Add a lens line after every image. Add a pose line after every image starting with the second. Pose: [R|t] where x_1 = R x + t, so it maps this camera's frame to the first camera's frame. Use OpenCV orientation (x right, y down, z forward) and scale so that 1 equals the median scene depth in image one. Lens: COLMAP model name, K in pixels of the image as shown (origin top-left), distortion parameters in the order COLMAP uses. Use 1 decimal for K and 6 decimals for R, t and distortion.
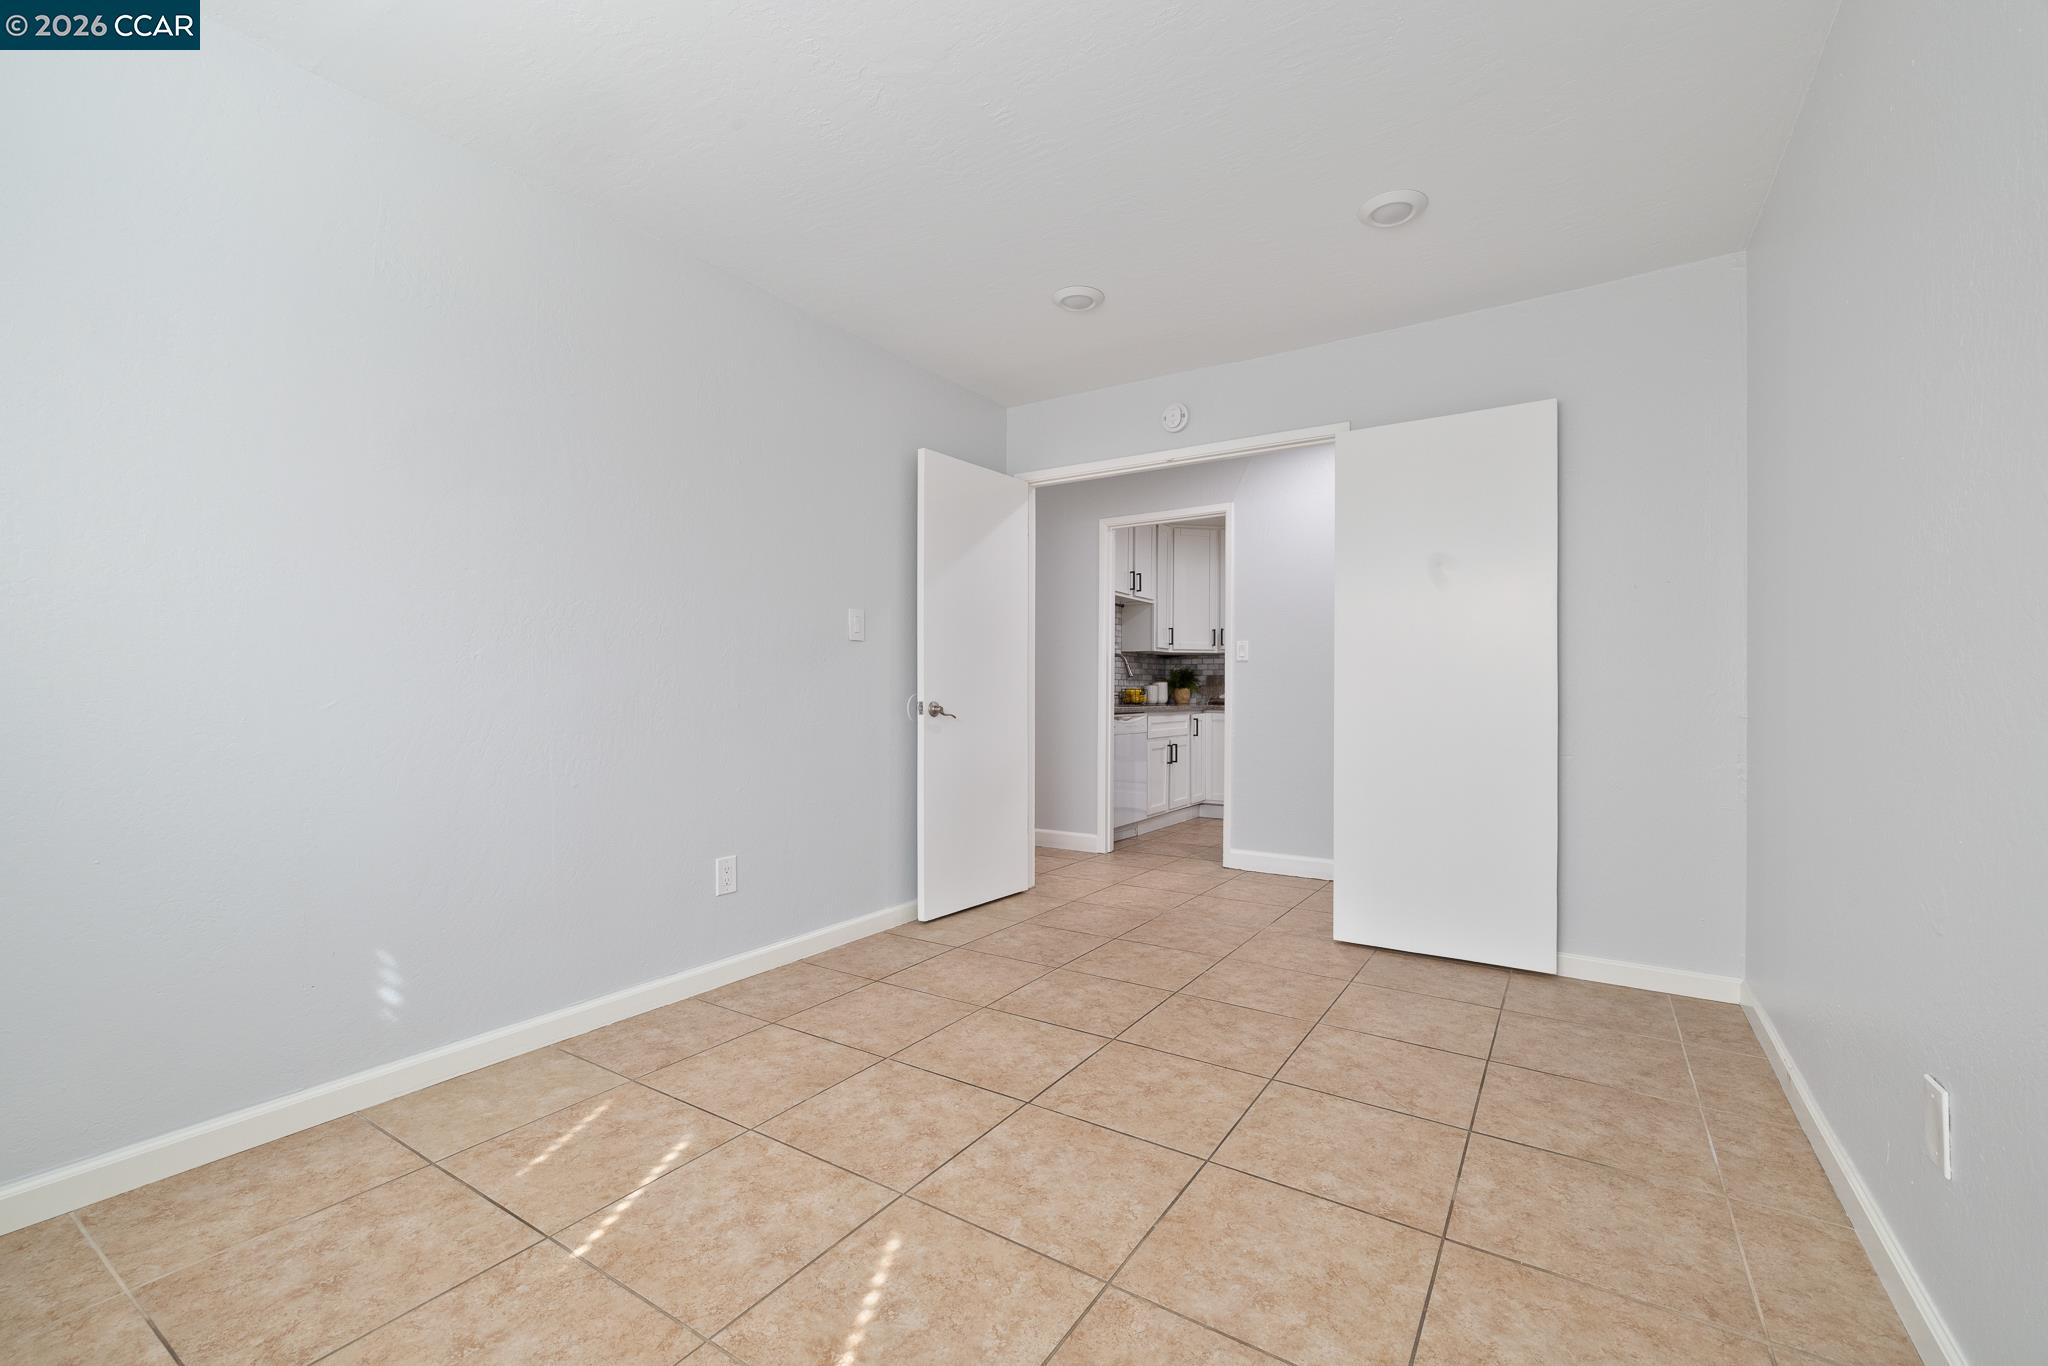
lens RADIAL K [[859.1, 0, 1024.4], [0, 859.1, 687.6], [0, 0, 1]] dist [0.000815, 0.000711]
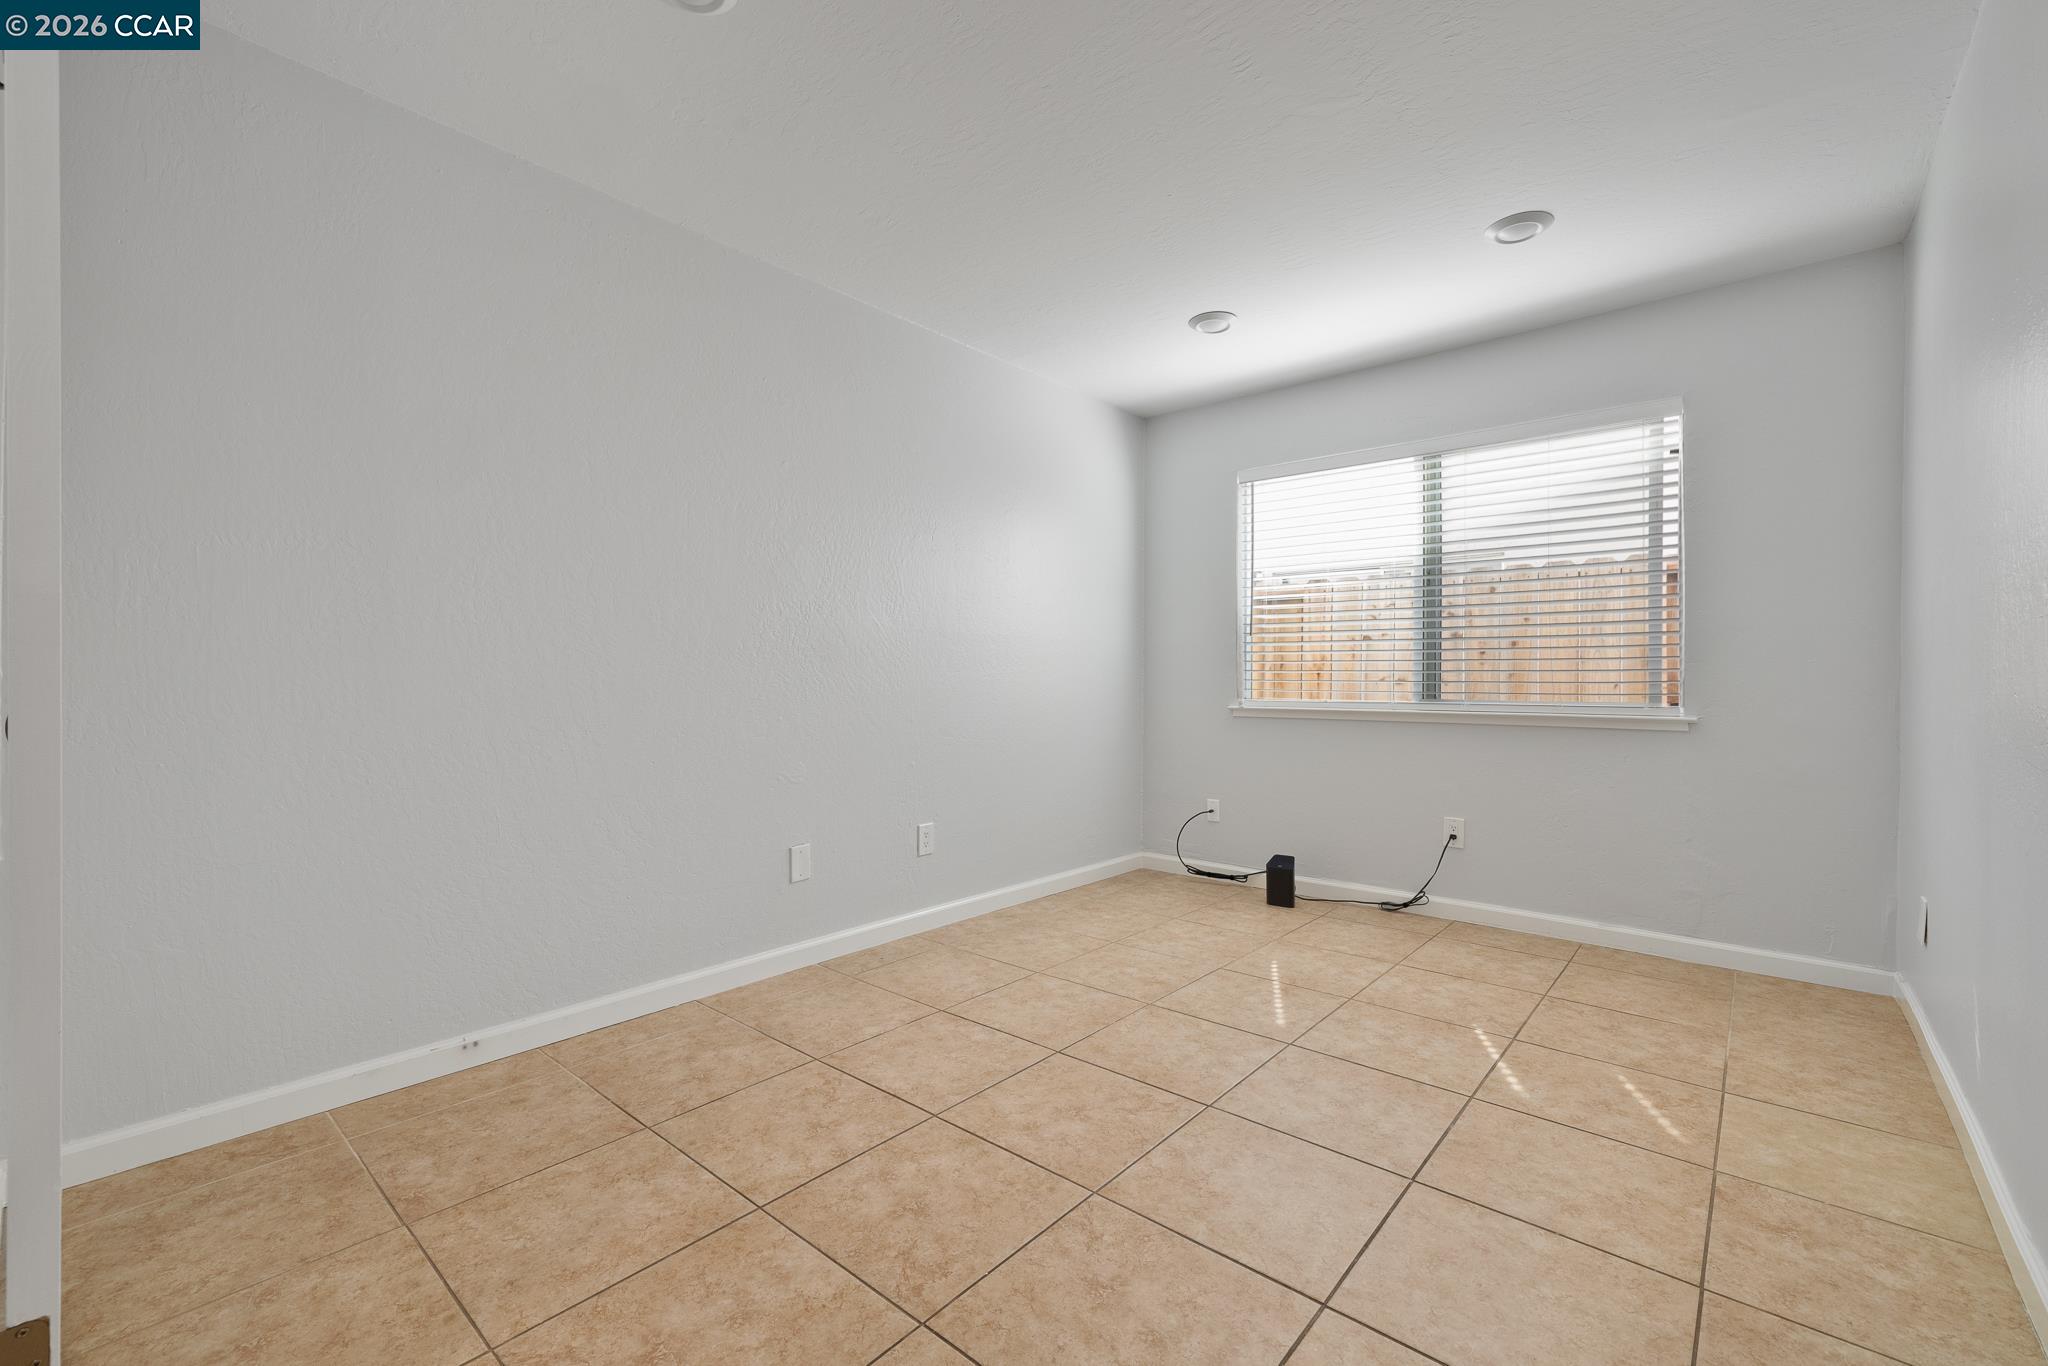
lens RADIAL K [[859.1, 0, 1026.7], [0, 859.1, 684.1], [0, 0, 1]] dist [0.000815, 0.000711]
pose [[-0.990854, -0.006716, 0.134768, 0.083698], [-0.006450, 0.999976, 0.002413, 0.004867], [-0.134781, 0.001521, -0.990874, 2.067527]]
